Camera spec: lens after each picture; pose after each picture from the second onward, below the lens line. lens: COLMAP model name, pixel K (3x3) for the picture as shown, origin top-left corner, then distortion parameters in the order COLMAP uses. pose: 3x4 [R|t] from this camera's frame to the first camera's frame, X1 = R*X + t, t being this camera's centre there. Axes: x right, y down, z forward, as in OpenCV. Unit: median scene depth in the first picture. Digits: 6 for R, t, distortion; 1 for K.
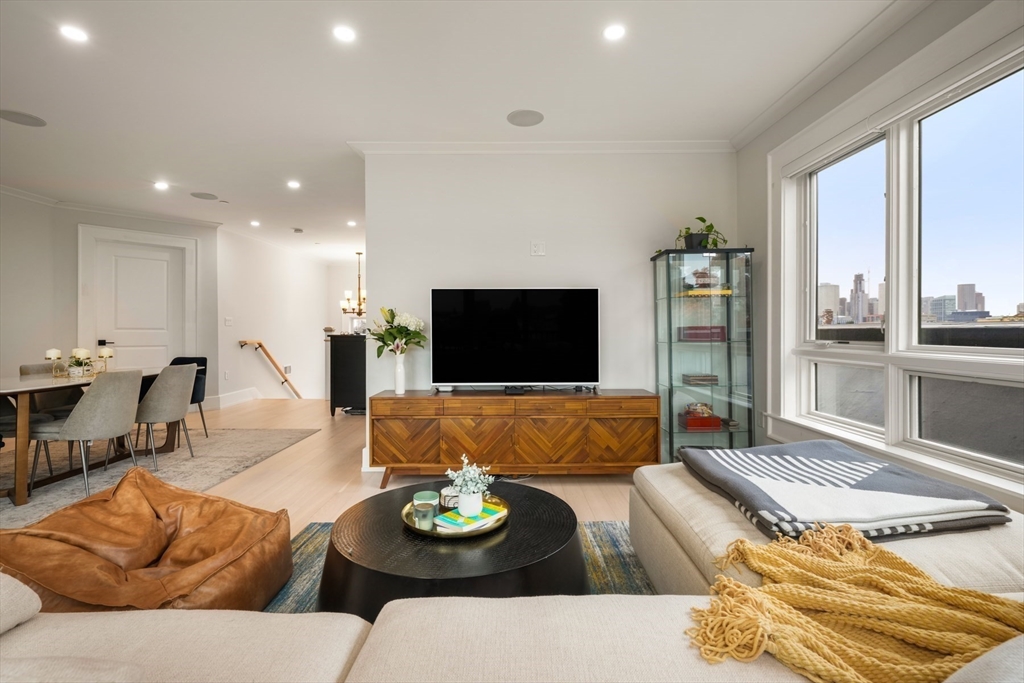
lens RADIAL K [[465.7, 0, 512.1], [0, 465.7, 334.3], [0, 0, 1]] dist [-0.001370, 0.000493]
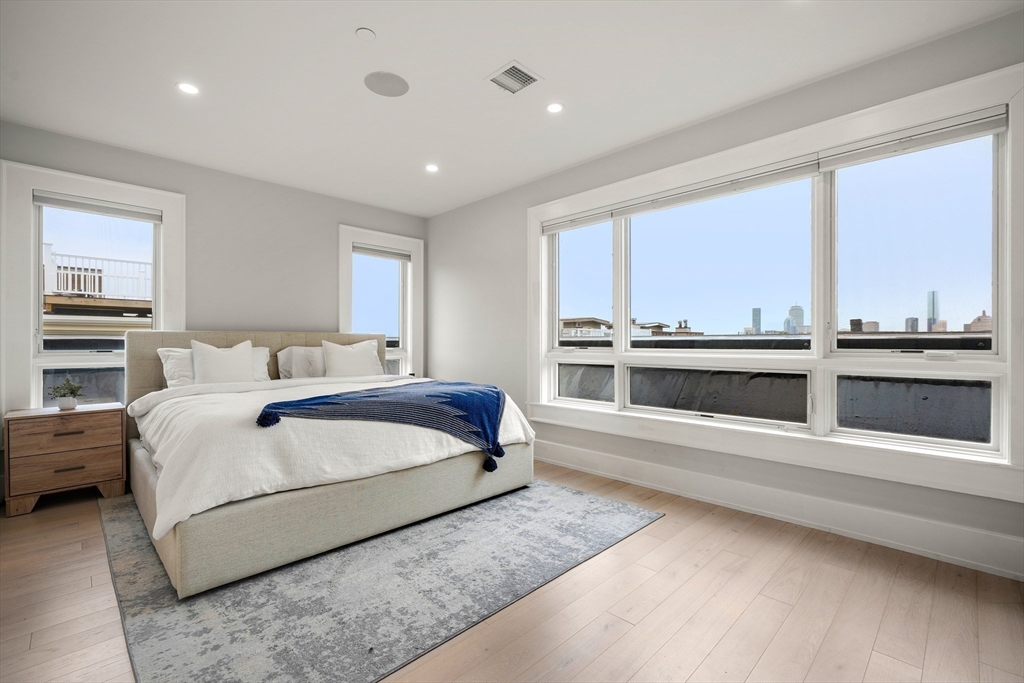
lens RADIAL K [[464.4, 0, 508.3], [0, 464.4, 342.2], [0, 0, 1]] dist [0.000892, -0.000409]
pose [[0.703356, 0.005837, 0.710814, -0.426696], [0.003620, 0.999924, -0.011794, 0.012334], [-0.710828, 0.010869, 0.703282, 0.099994]]
